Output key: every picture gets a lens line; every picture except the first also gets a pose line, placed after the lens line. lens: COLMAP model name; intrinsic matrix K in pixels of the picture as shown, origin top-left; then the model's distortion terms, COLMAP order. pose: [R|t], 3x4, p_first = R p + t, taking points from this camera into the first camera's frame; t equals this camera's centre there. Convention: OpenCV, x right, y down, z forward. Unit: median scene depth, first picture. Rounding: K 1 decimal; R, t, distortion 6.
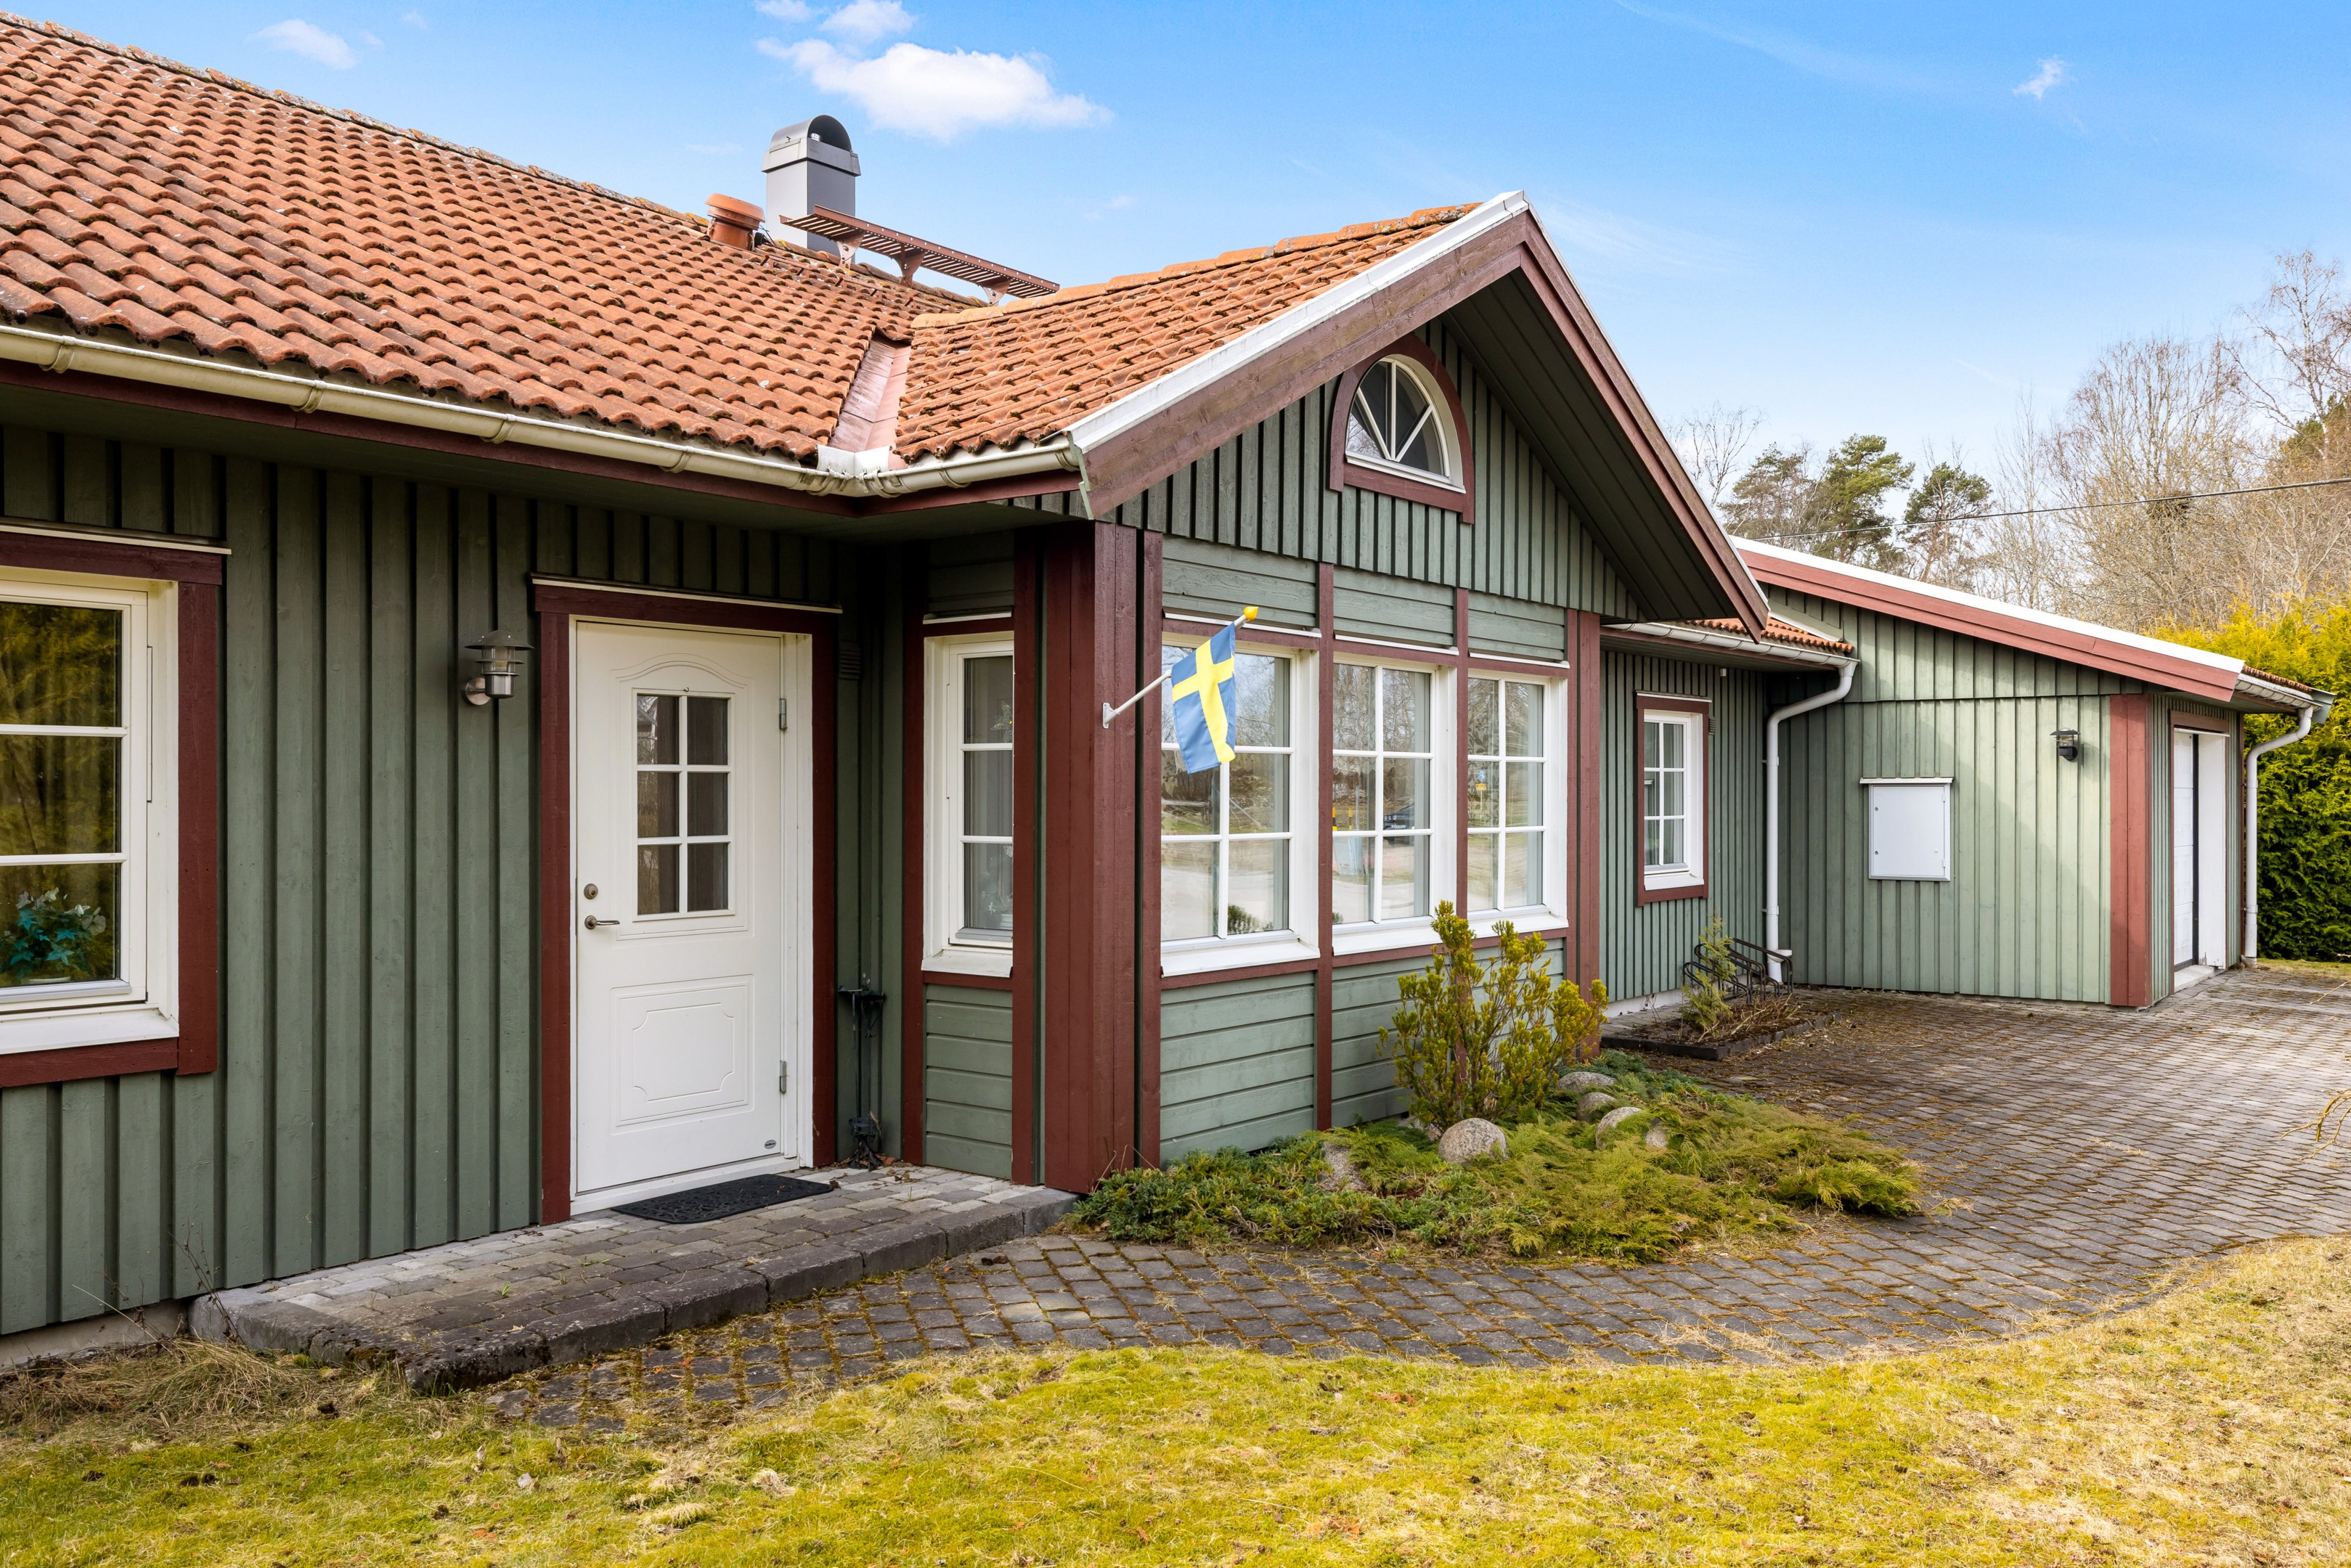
lens RADIAL K [[1819.6, 0, 1180.6], [0, 1819.6, 795.6], [0, 0, 1]] dist [-0.004337, 0.008517]
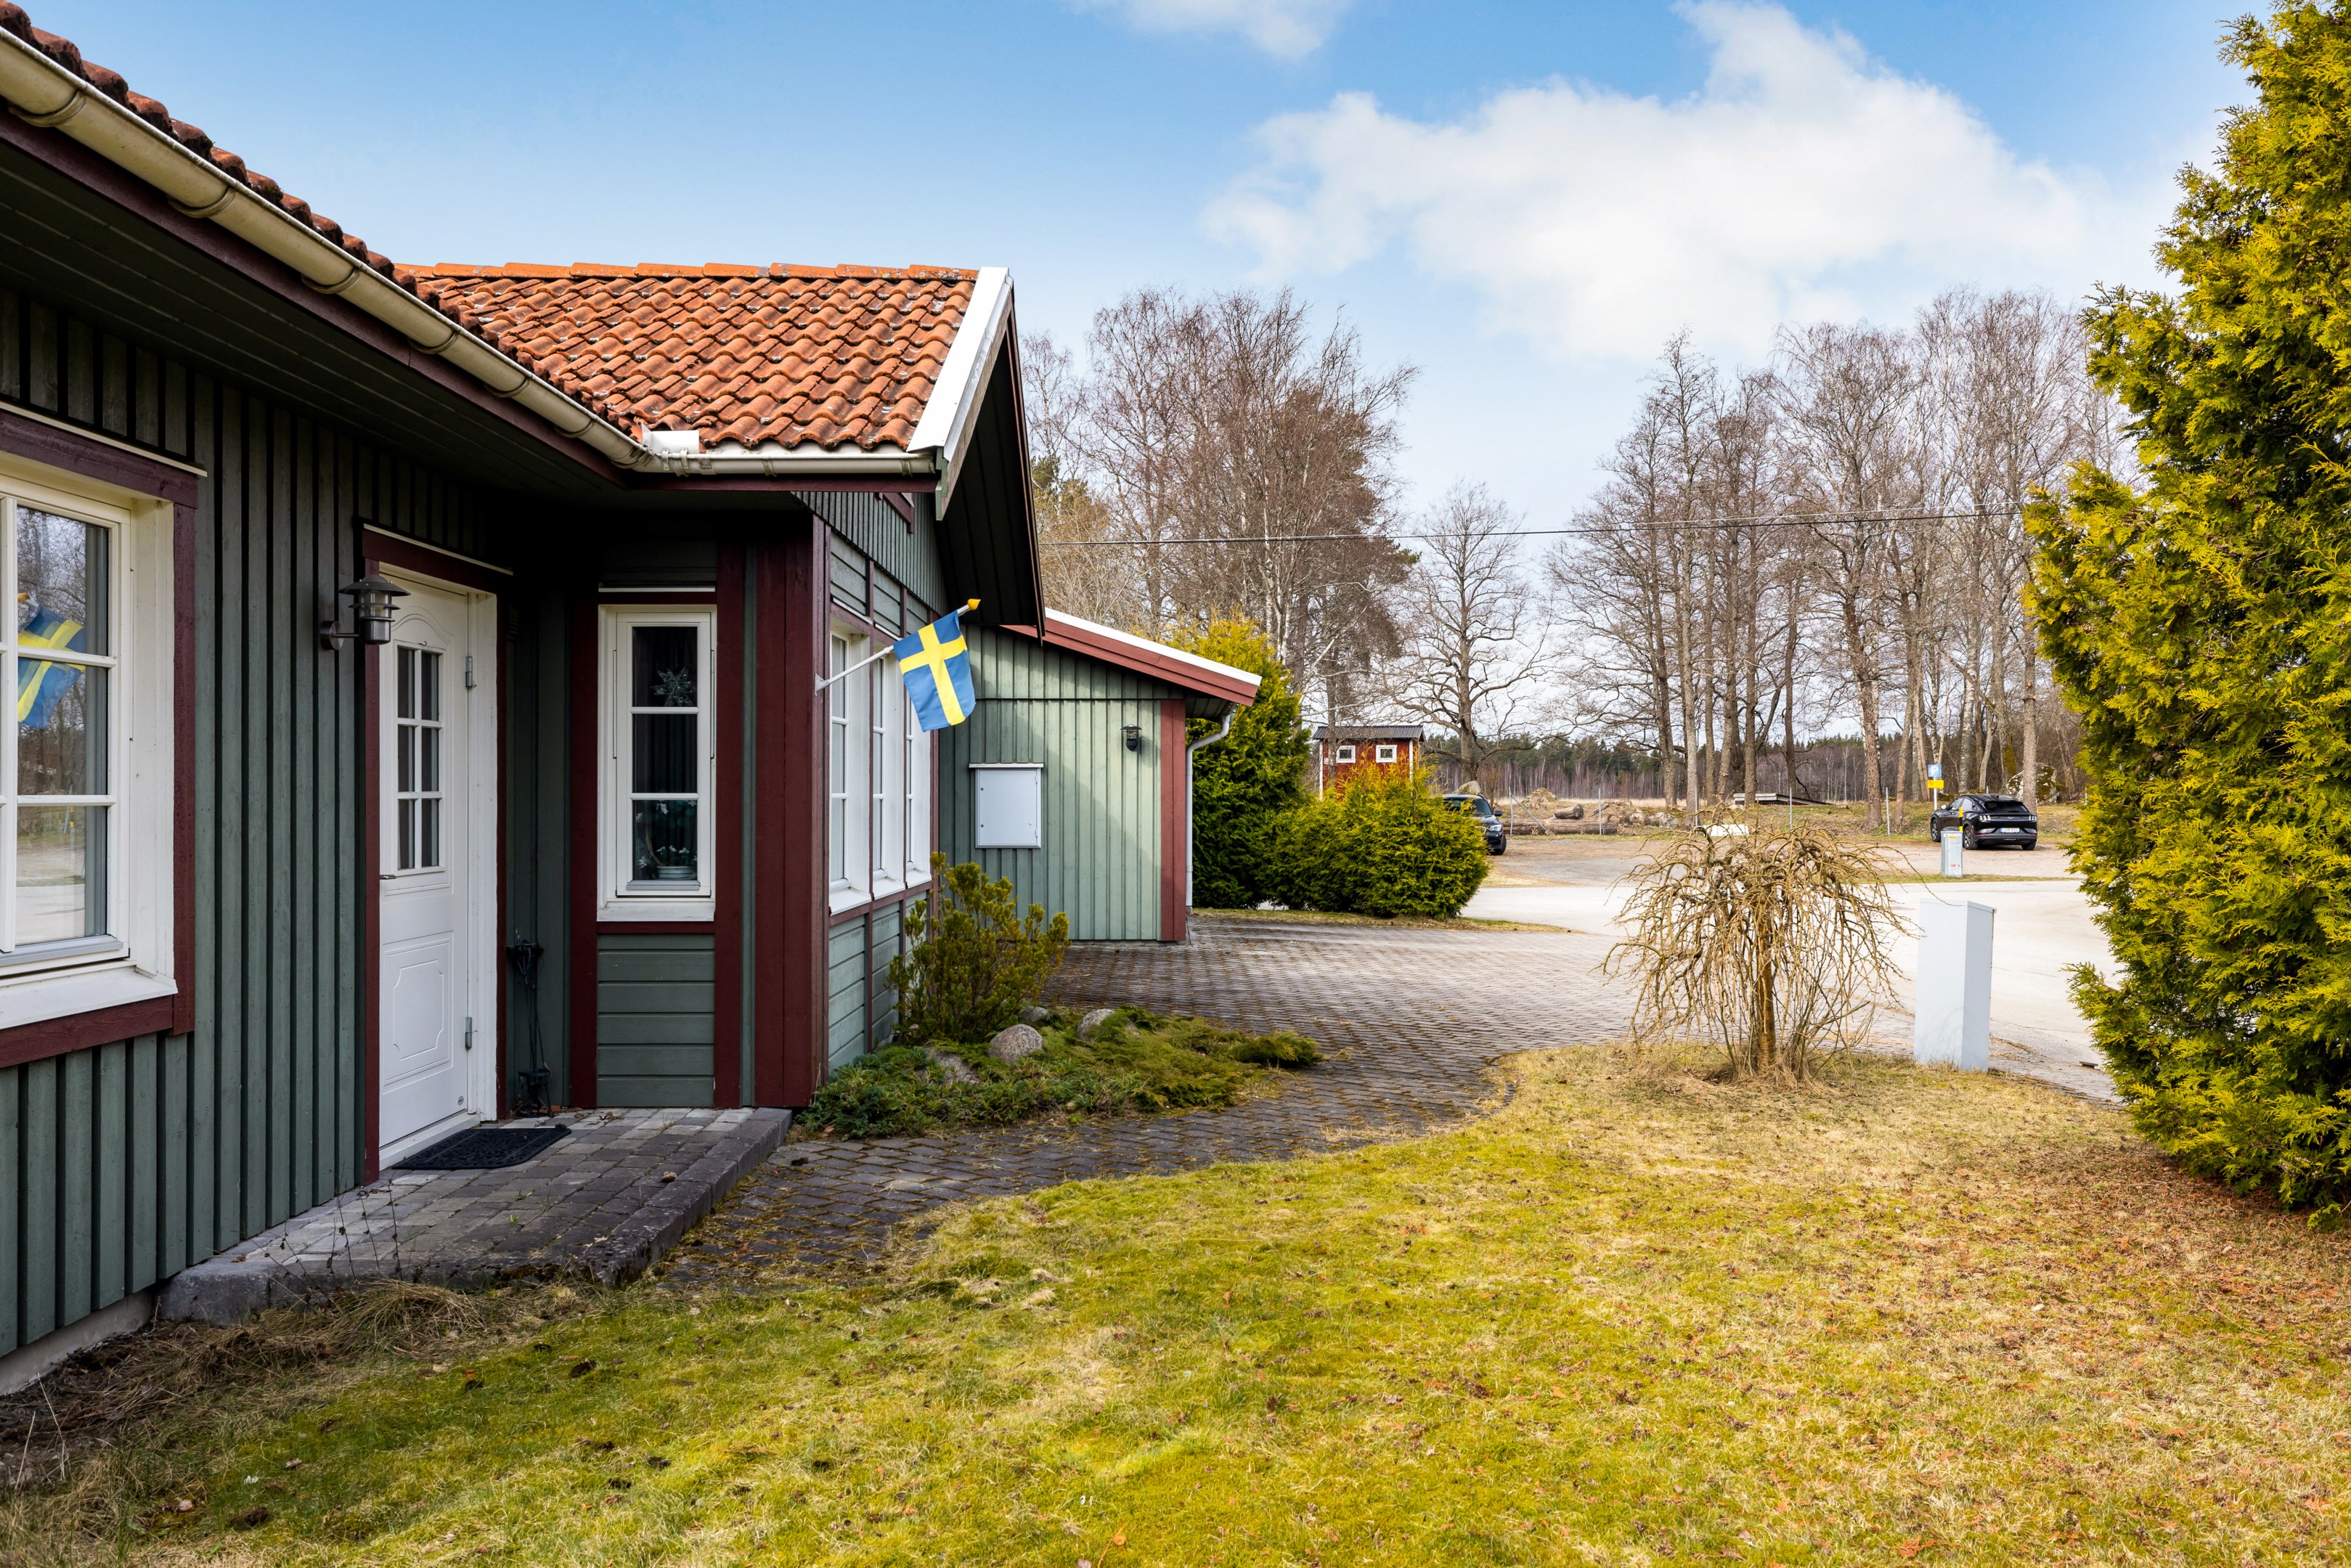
lens RADIAL K [[1819.6, 0, 1183.7], [0, 1819.6, 790.4], [0, 0, 1]] dist [-0.004337, 0.008517]
pose [[0.783440, 0.001683, 0.621465, -0.333054], [-0.000153, 0.999997, -0.002515, 0.014492], [-0.621467, 0.001875, 0.783438, -0.020161]]
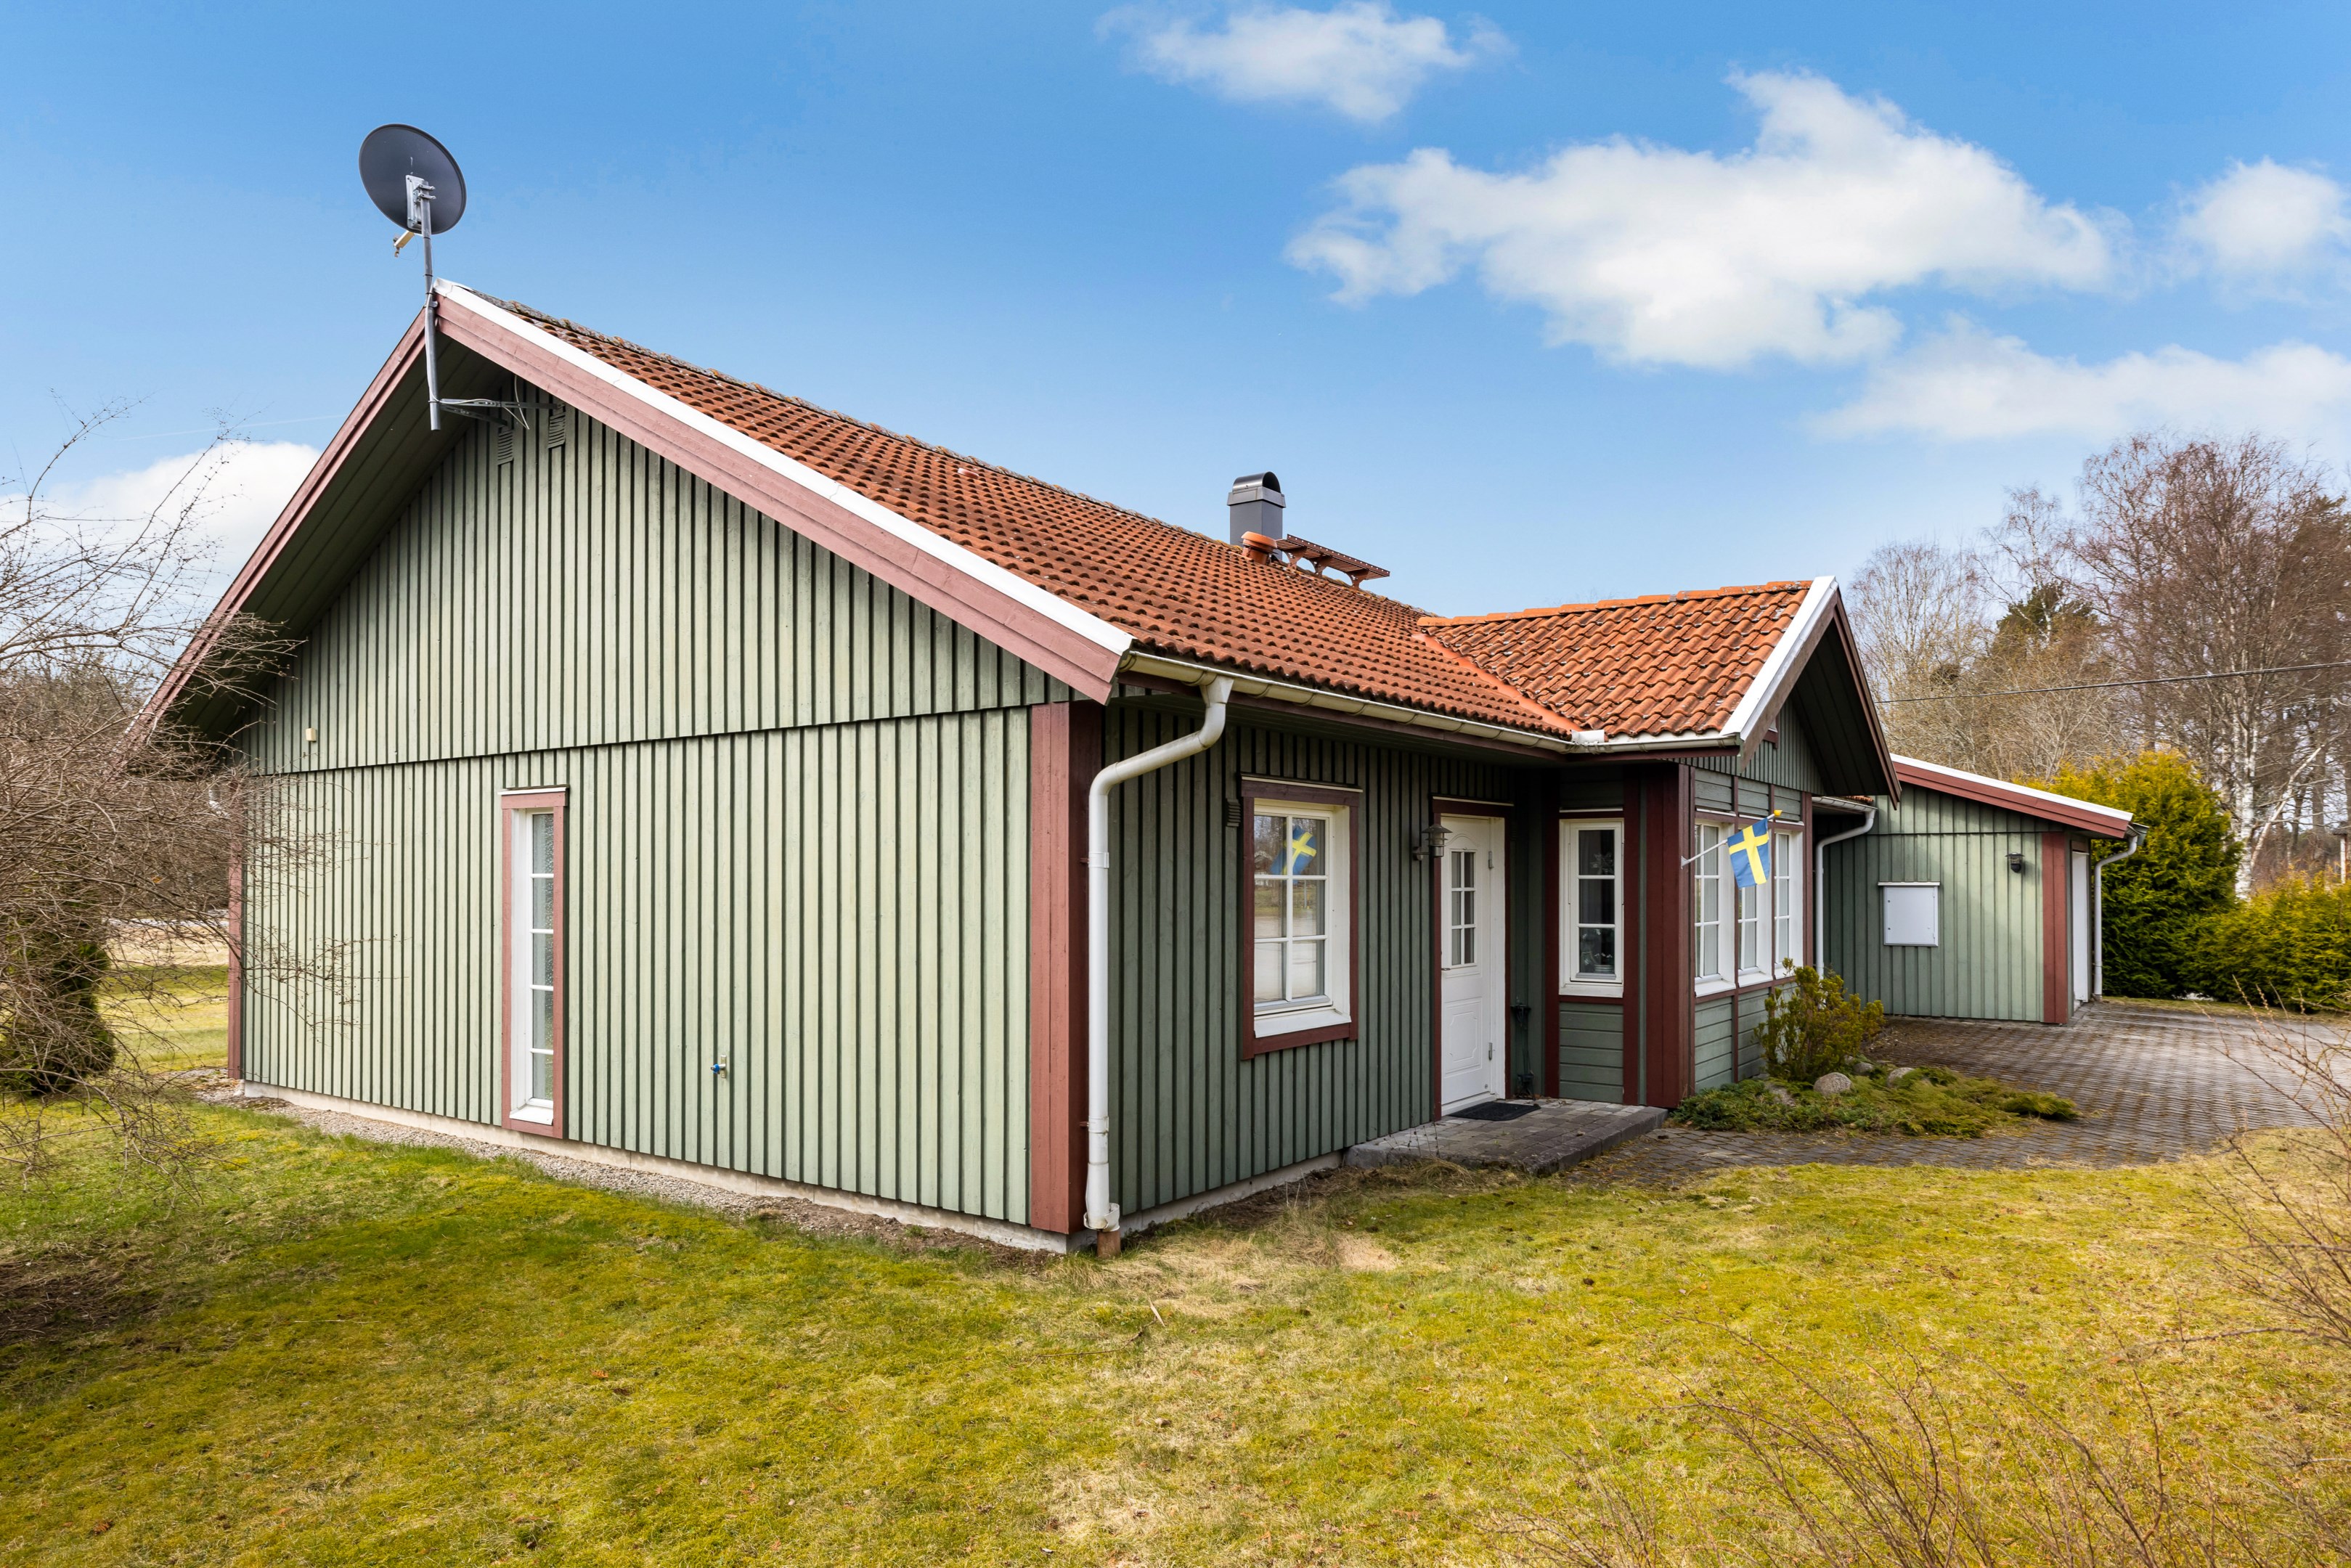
lens RADIAL K [[1431.4, 0, 1207.7], [0, 1431.4, 857.4], [0, 0, 1]] dist [0.005131, -0.001533]
pose [[0.998605, 0.002653, 0.052736, -0.369472], [-0.001881, 0.999890, -0.014691, -0.015333], [-0.052769, 0.014571, 0.998500, -0.297443]]
